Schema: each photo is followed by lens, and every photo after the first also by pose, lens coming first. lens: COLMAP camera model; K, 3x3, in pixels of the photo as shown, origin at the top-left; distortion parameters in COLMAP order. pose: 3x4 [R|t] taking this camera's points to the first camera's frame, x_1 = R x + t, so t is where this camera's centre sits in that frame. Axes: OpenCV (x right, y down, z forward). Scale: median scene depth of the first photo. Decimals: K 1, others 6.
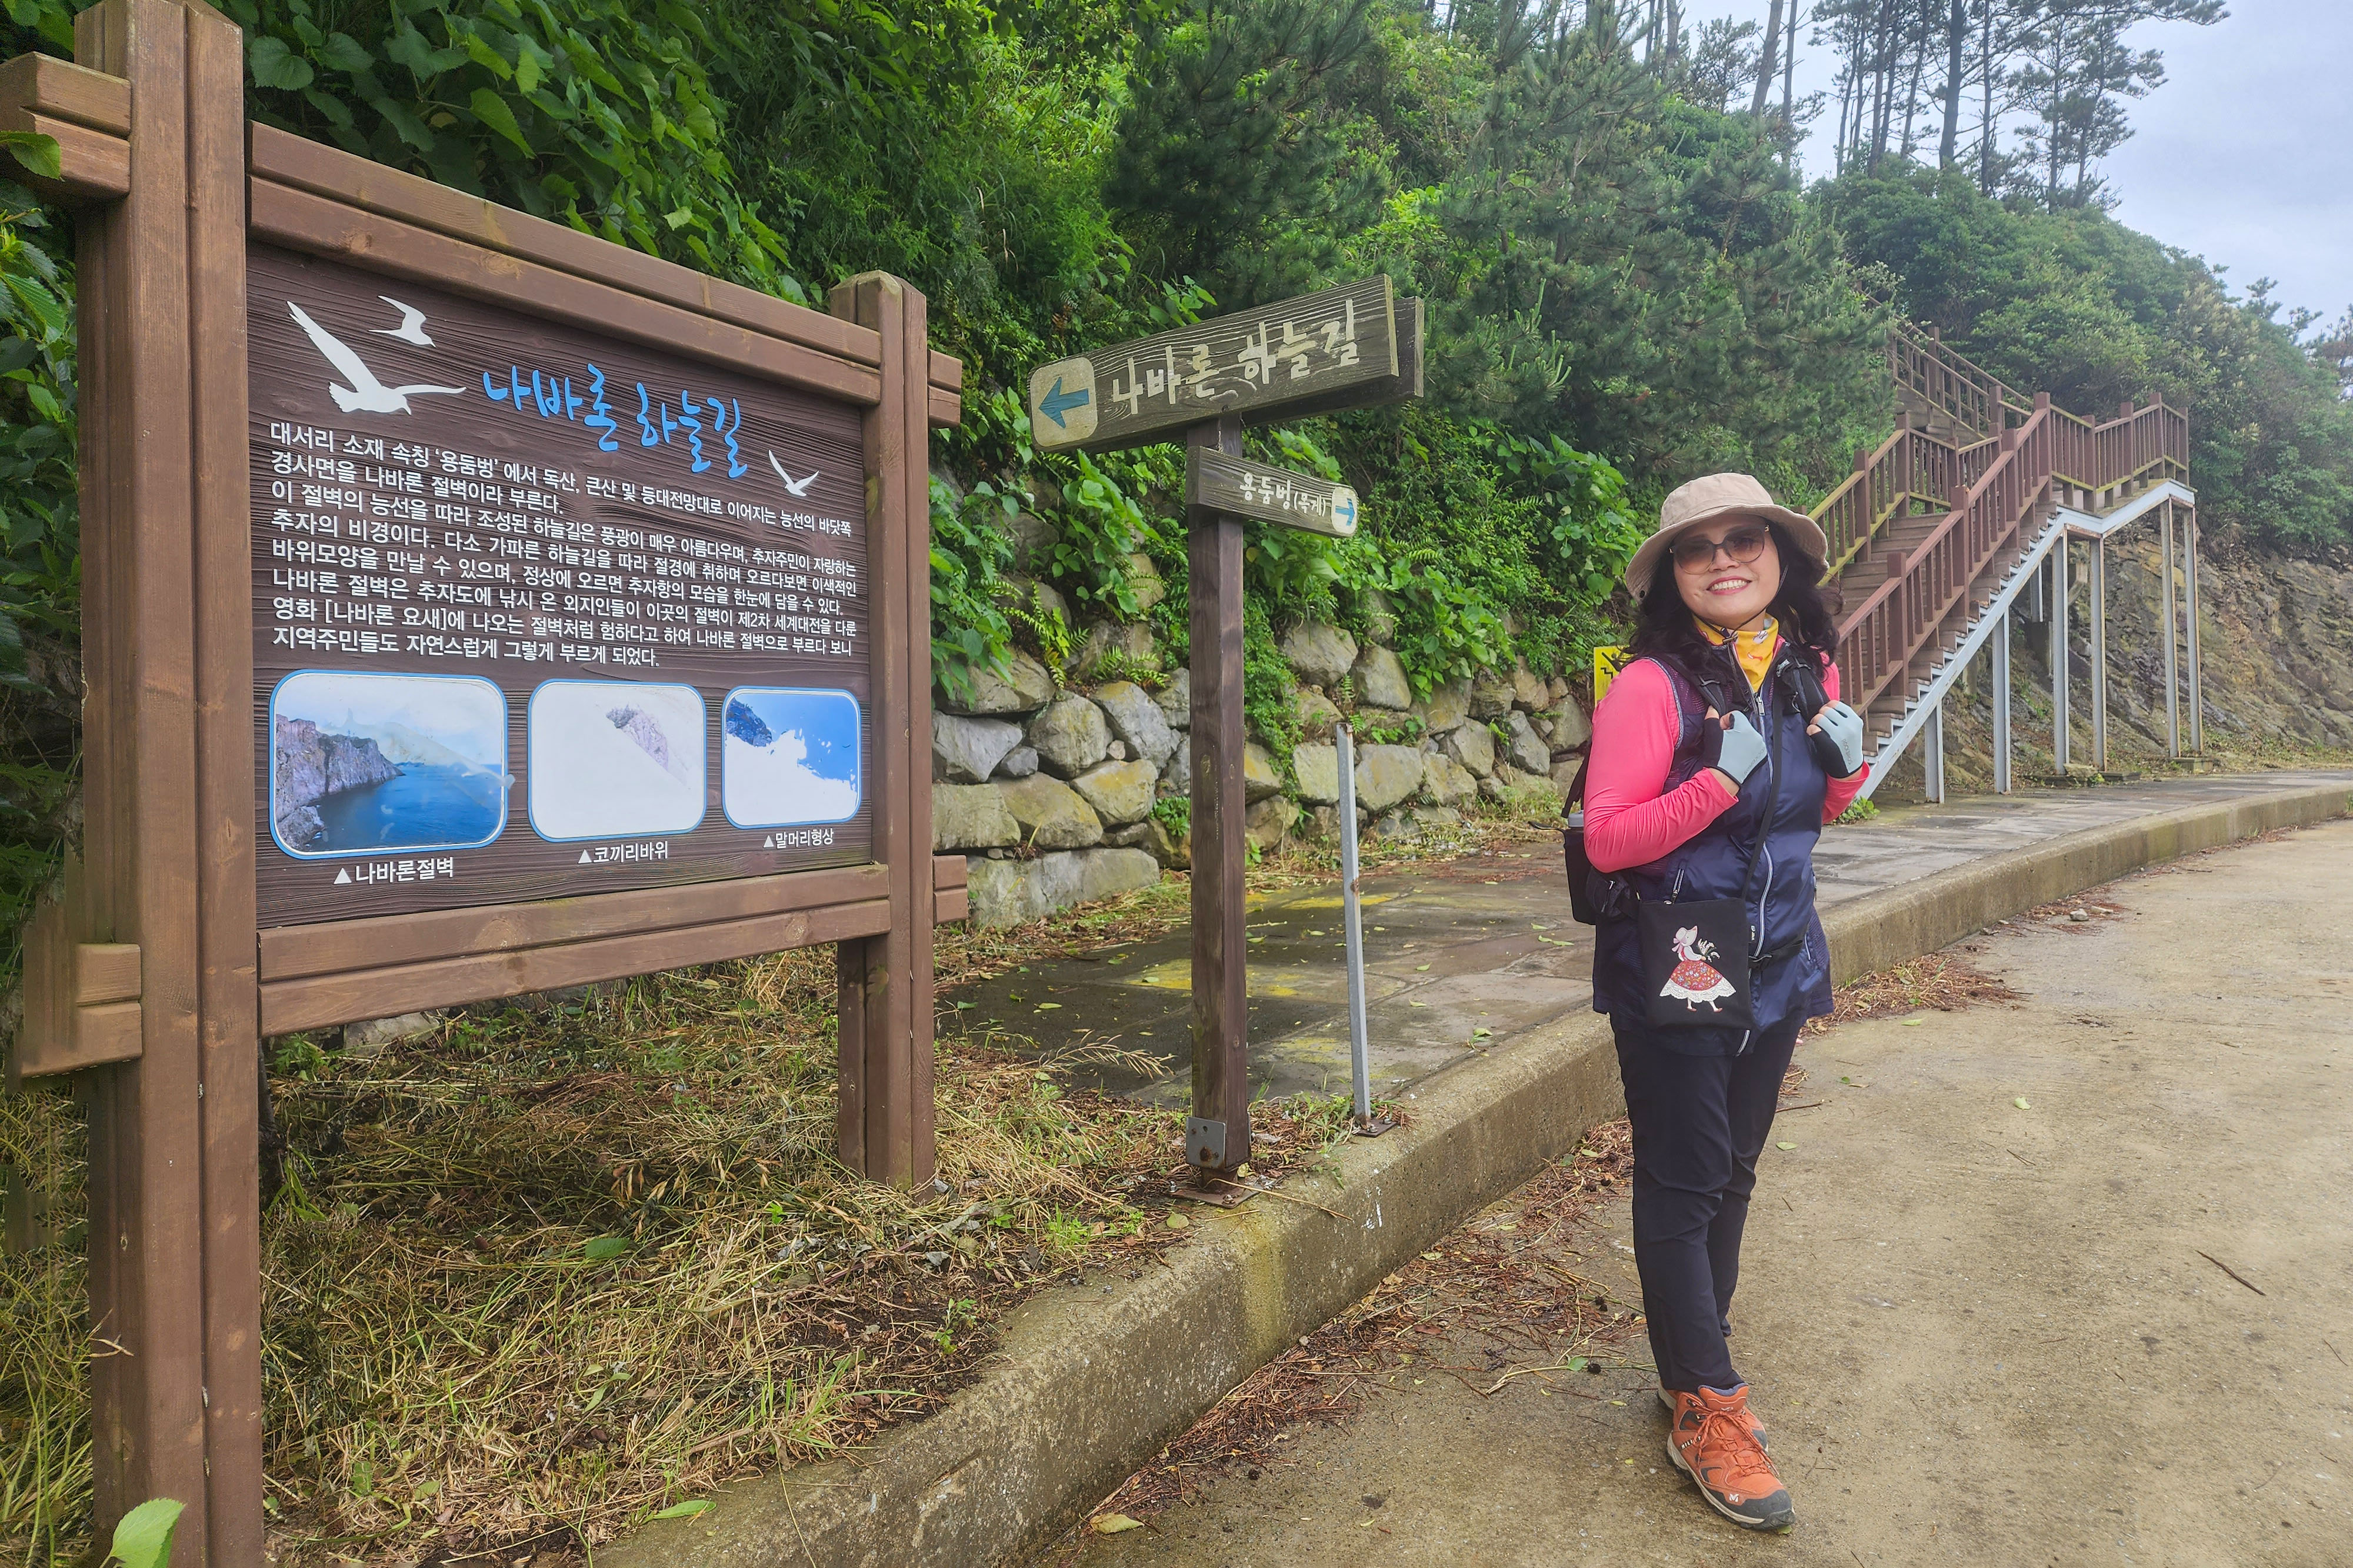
lens RADIAL K [[1611.3, 0, 1167.0], [0, 1611.3, 733.0], [0, 0, 1]] dist [0.081538, -0.081546]
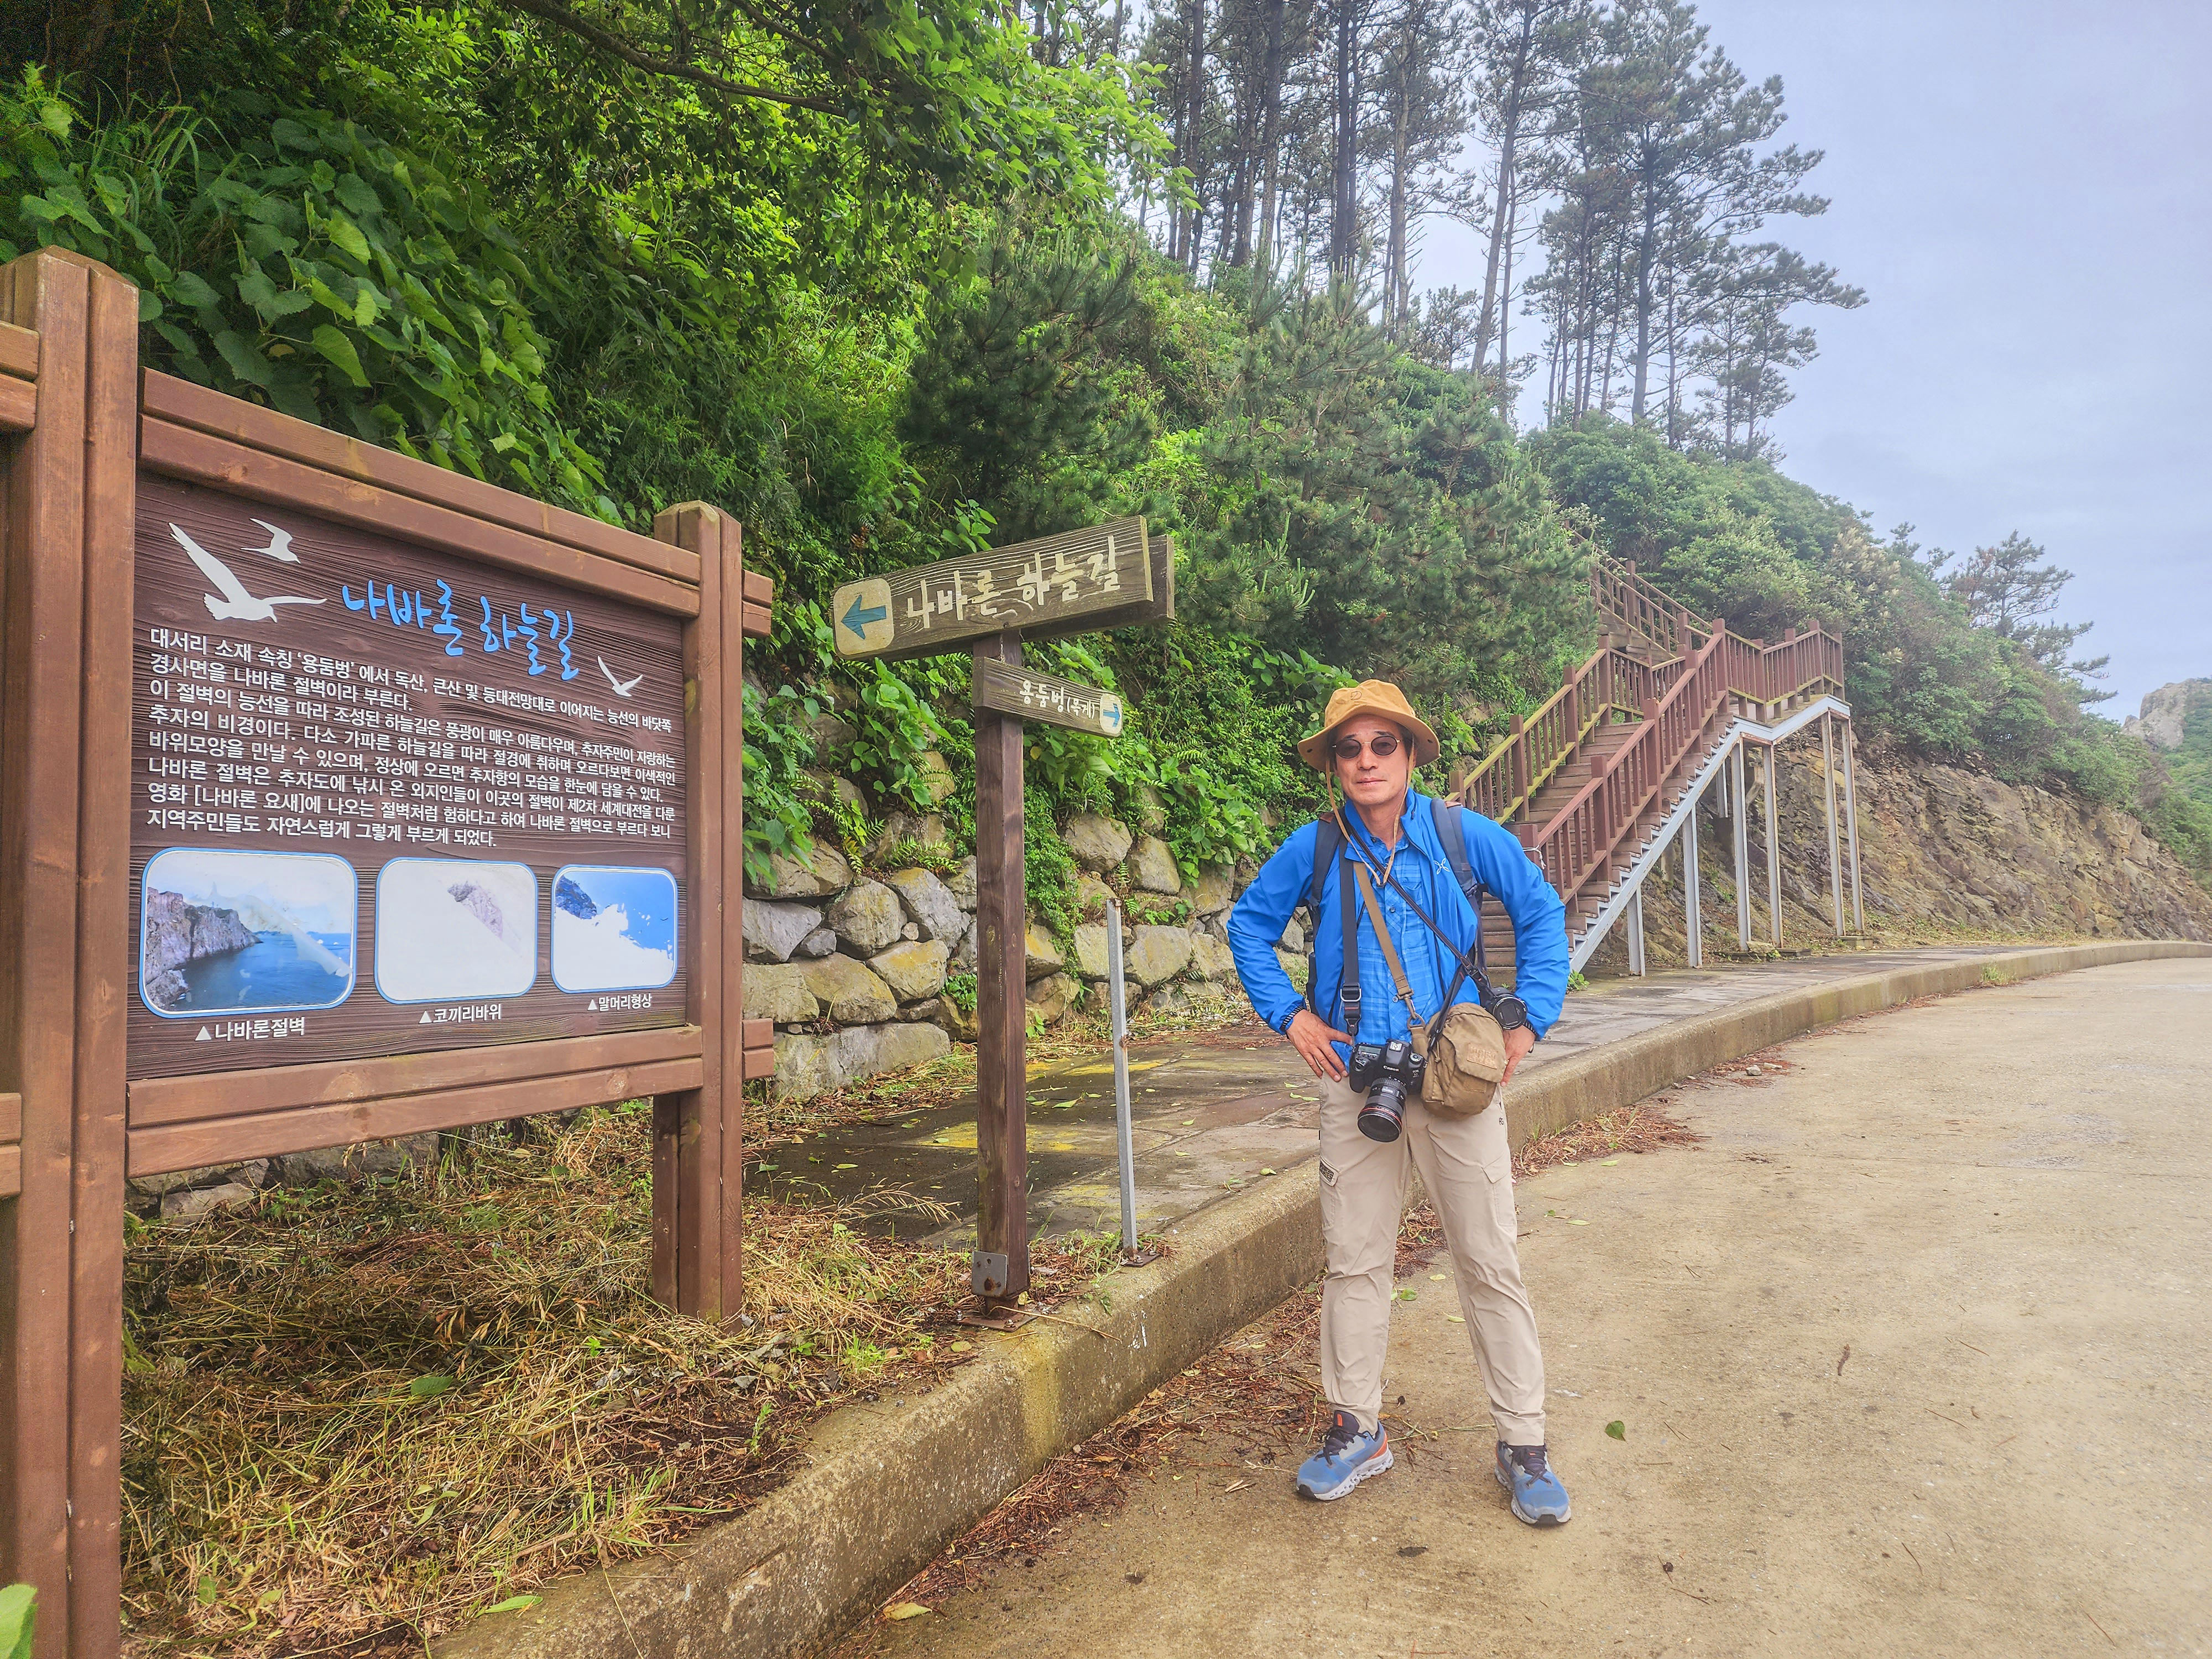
lens RADIAL K [[1513.3, 0, 1119.0], [0, 1513.3, 829.5], [0, 0, 1]] dist [0.081430, -0.080264]
pose [[0.994444, -0.000637, 0.105264, 0.002671], [0.007031, 0.998151, -0.060382, 0.012363], [-0.105031, 0.060786, 0.992609, -0.081728]]
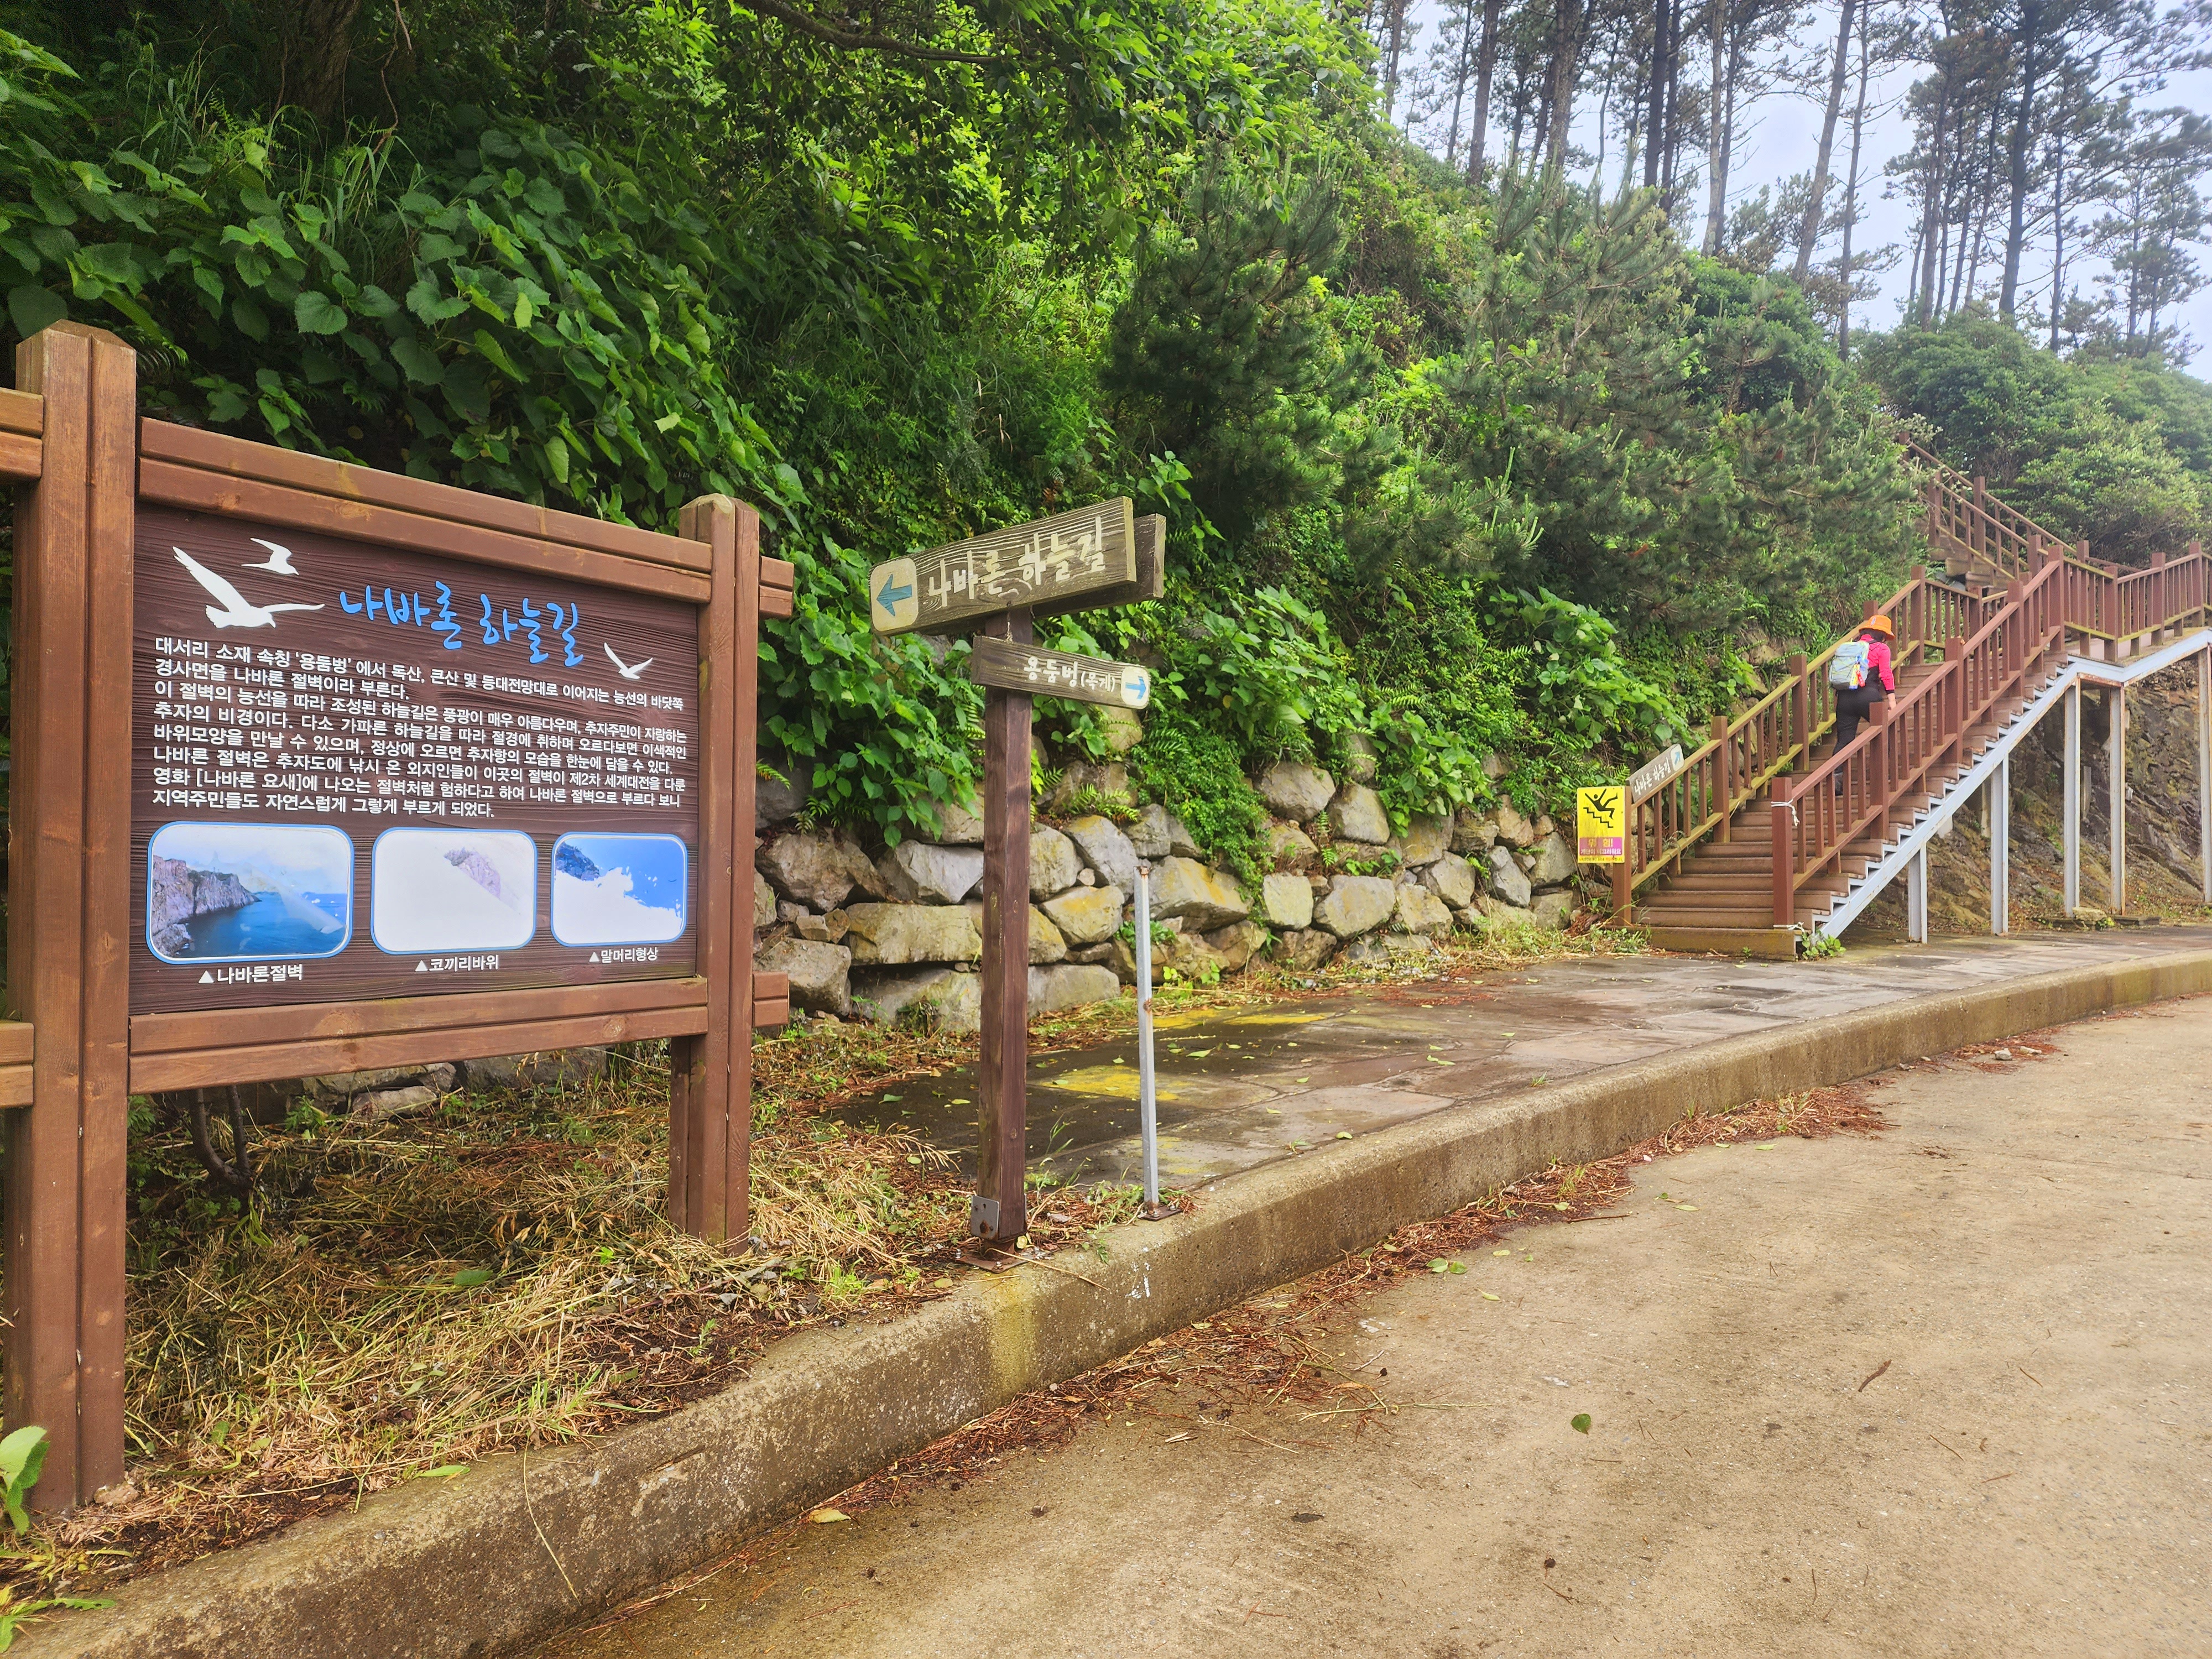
lens RADIAL K [[1516.3, 0, 1109.3], [0, 1516.3, 844.0], [0, 0, 1]] dist [0.079936, -0.079697]
pose [[0.993957, 0.019078, -0.108098, 0.260972], [-0.019686, 0.999796, -0.004556, -0.021347], [0.107989, 0.006657, 0.994130, -0.121631]]
